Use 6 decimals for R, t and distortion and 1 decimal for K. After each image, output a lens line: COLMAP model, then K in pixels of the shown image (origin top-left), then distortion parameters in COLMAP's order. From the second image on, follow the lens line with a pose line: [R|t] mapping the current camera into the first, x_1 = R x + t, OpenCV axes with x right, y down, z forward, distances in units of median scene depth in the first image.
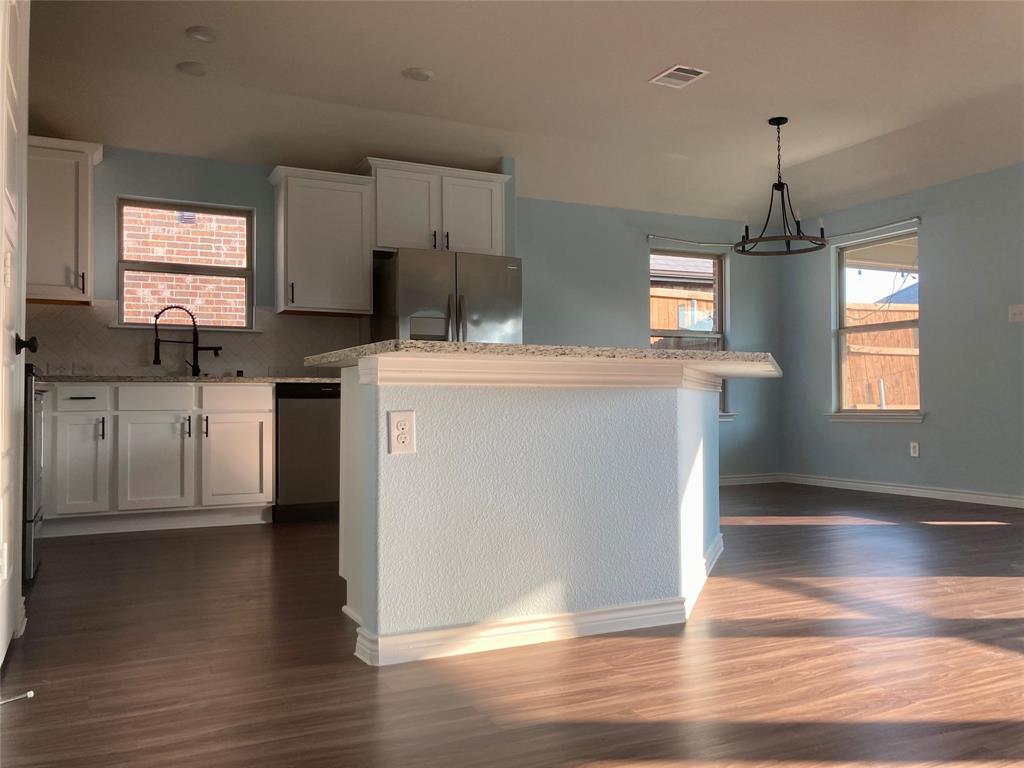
lens RADIAL K [[859.1, 0, 513.6], [0, 859.1, 370.1], [0, 0, 1]] dist [0.061798, -0.085201]
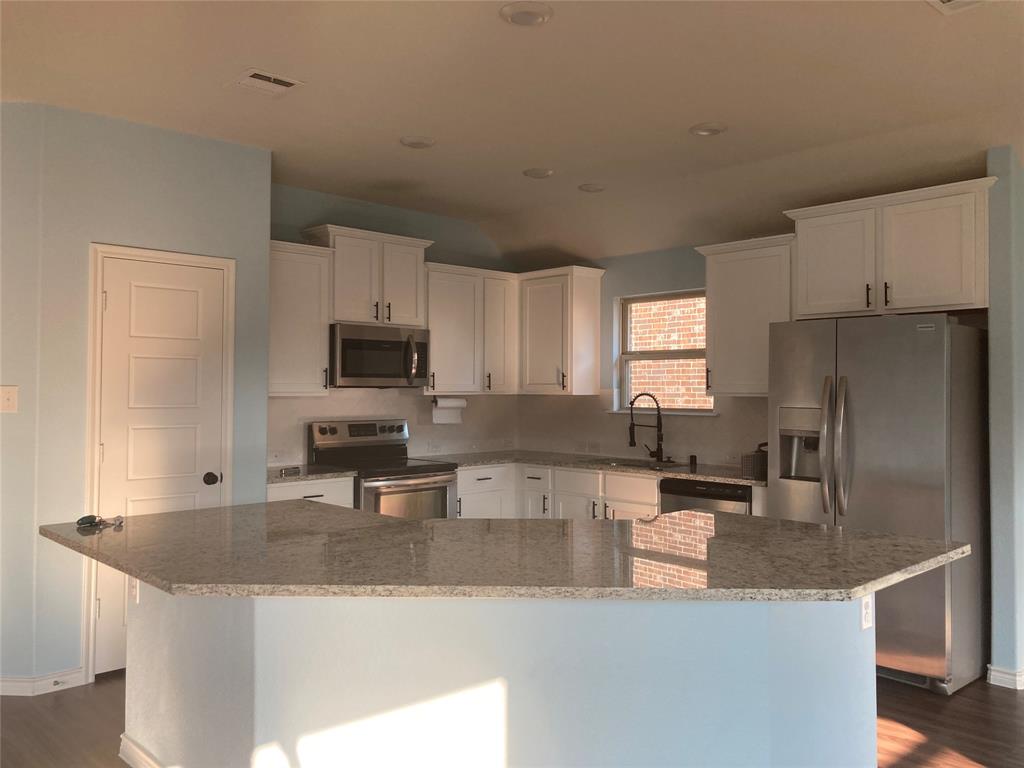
lens RADIAL K [[859.1, 0, 513.6], [0, 859.1, 370.1], [0, 0, 1]] dist [0.061798, -0.085201]
pose [[0.281400, -0.009103, -0.959547, 0.605108], [0.035673, 0.999363, 0.000981, -0.109996], [0.958927, -0.034507, 0.281546, 0.540197]]
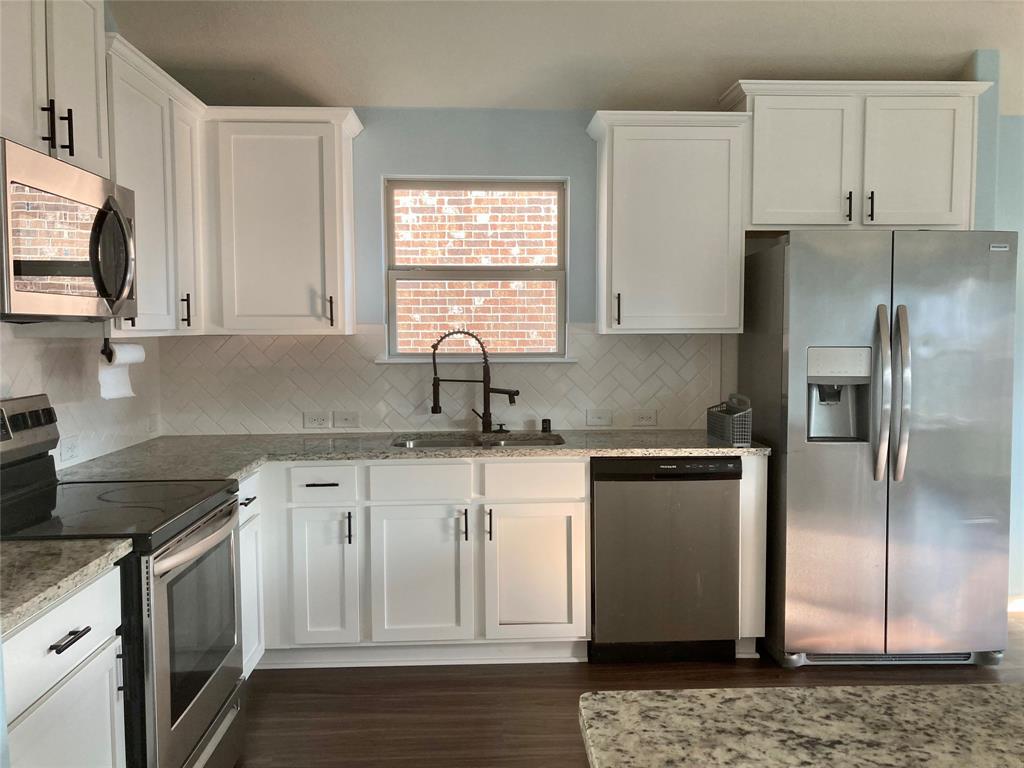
lens RADIAL K [[859.1, 0, 513.6], [0, 859.1, 370.1], [0, 0, 1]] dist [0.061798, -0.085201]
pose [[0.915687, 0.026252, -0.401033, -0.067762], [0.011806, 0.995677, 0.092135, -0.105927], [0.401718, -0.089102, 0.911418, 0.376339]]
